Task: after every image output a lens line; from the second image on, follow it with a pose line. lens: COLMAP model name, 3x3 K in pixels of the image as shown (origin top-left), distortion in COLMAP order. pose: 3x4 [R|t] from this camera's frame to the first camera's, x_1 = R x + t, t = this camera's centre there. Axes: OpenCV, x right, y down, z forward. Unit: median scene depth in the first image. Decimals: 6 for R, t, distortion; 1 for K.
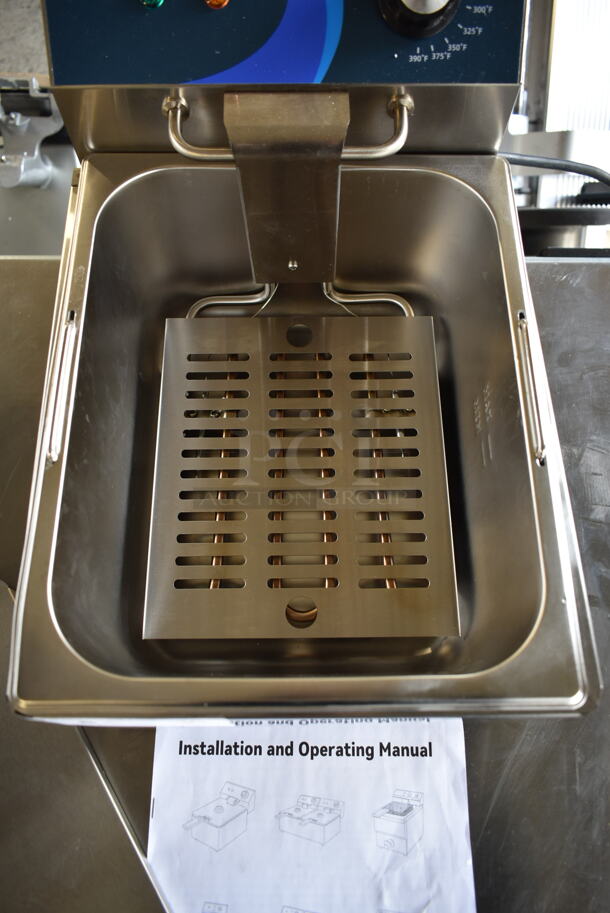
lens RADIAL K [[714.5, 0, 337.6], [0, 714.5, 452.1], [0, 0, 1]] dist [-0.009282, 0.001690]
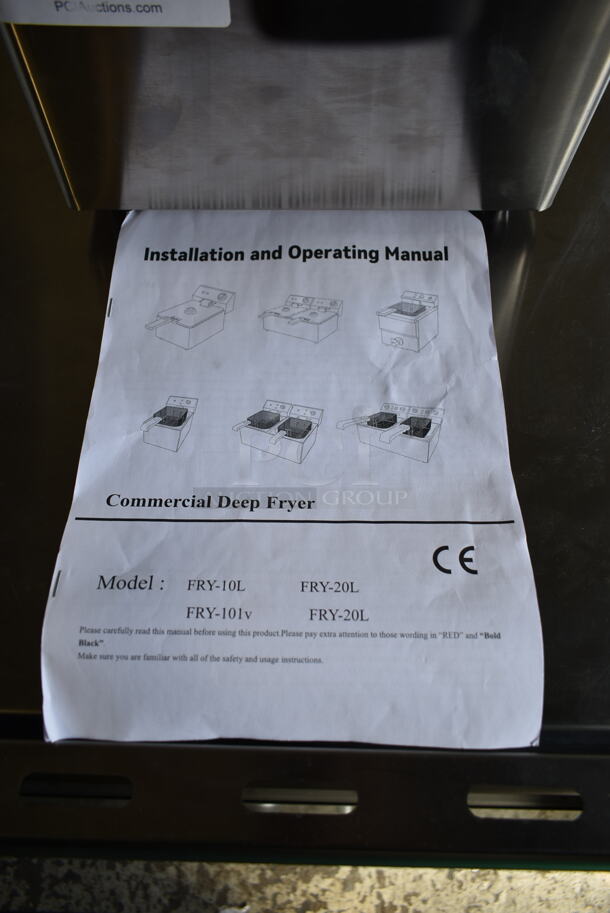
lens RADIAL K [[714.5, 0, 337.6], [0, 714.5, 452.1], [0, 0, 1]] dist [-0.009282, 0.001690]
pose [[0.999715, 0.015264, 0.018331, -0.008973], [-0.014142, 0.998108, -0.059842, 0.701233], [-0.019210, 0.059565, 0.998040, 0.180907]]
